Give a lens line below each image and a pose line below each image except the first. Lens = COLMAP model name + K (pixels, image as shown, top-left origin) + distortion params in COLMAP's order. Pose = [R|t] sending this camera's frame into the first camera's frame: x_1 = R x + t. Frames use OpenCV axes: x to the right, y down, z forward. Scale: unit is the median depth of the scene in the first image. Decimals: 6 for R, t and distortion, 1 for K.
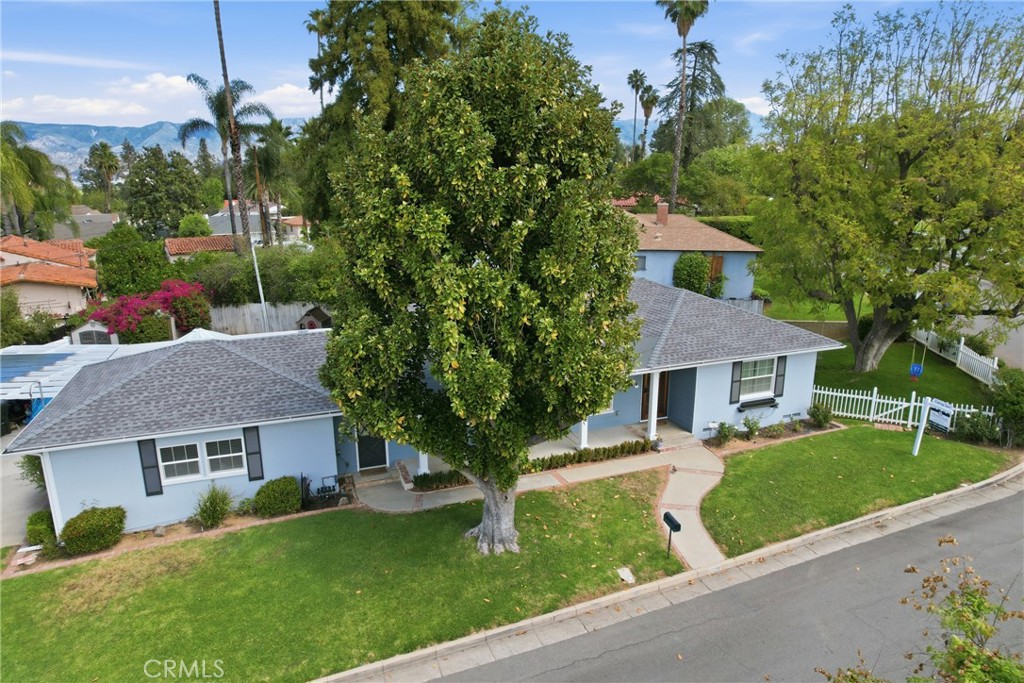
lens RADIAL K [[657.1, 0, 514.5], [0, 657.1, 347.2], [0, 0, 1]] dist [-0.096078, 0.087008]
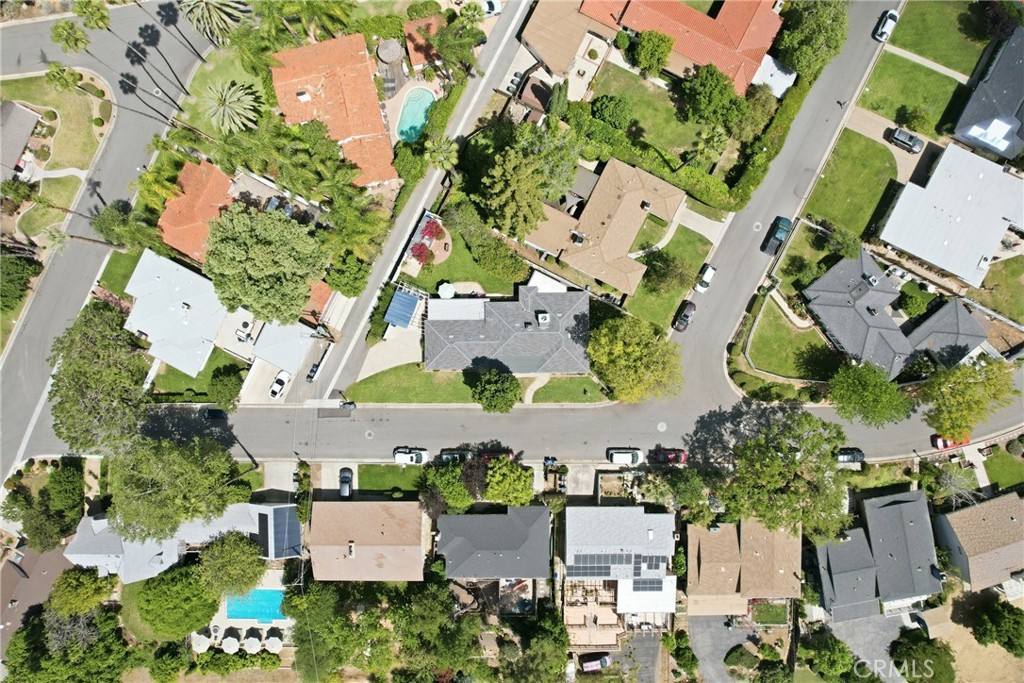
lens RADIAL K [[657.1, 0, 514.5], [0, 657.1, 347.2], [0, 0, 1]] dist [-0.096078, 0.087008]
pose [[0.935337, 0.353689, 0.007006, -0.061984], [-0.089793, 0.218209, 0.971762, -5.744018], [0.342173, -0.909554, 0.235857, -0.064051]]
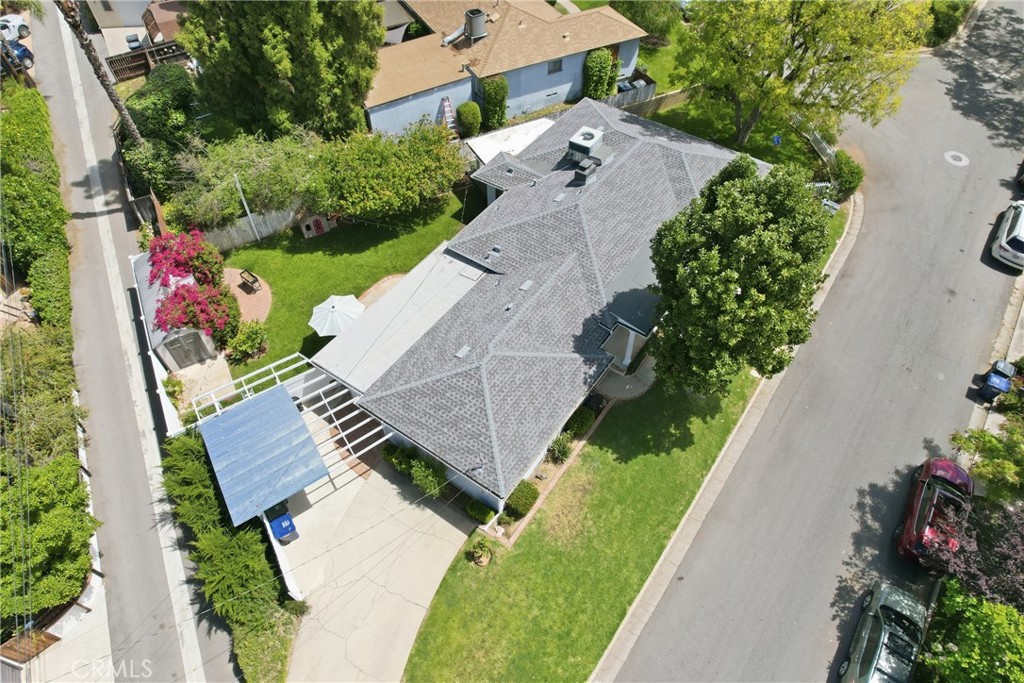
lens RADIAL K [[657.1, 0, 514.5], [0, 657.1, 347.2], [0, 0, 1]] dist [-0.096078, 0.087008]
pose [[0.831308, -0.432621, 0.348950, -1.035179], [0.142594, 0.772810, 0.618410, -0.988371], [-0.537210, -0.464331, 0.704132, 0.019248]]
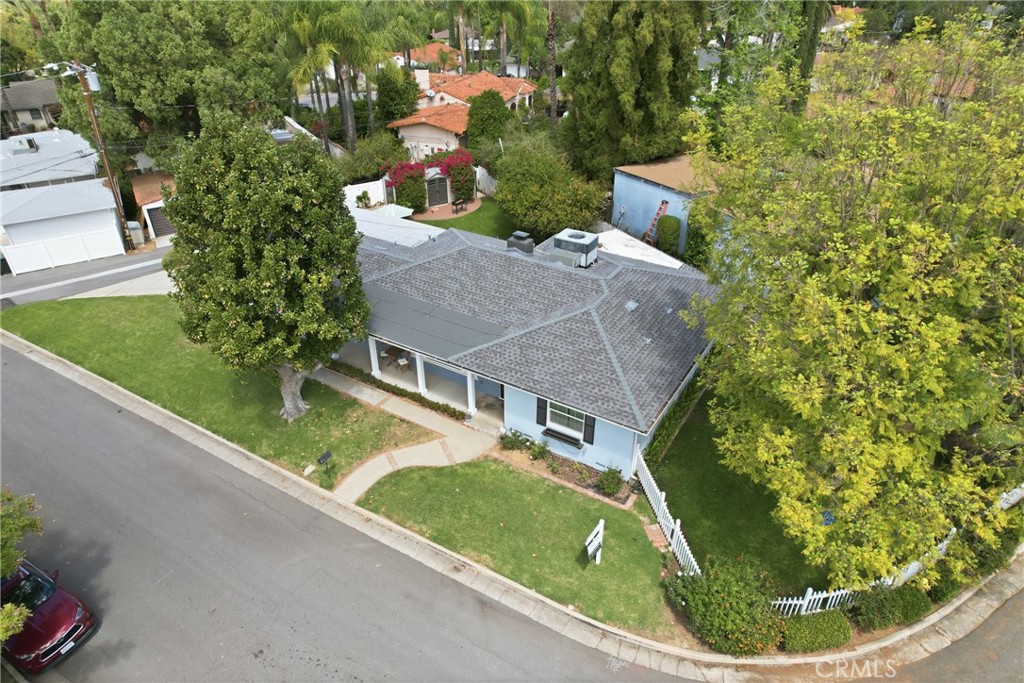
lens RADIAL K [[657.1, 0, 514.5], [0, 657.1, 347.2], [0, 0, 1]] dist [-0.096078, 0.087008]
pose [[0.602603, 0.424618, -0.675699, 1.312636], [-0.200223, 0.900059, 0.387046, -0.583783], [0.772516, -0.097945, 0.627397, 0.393818]]
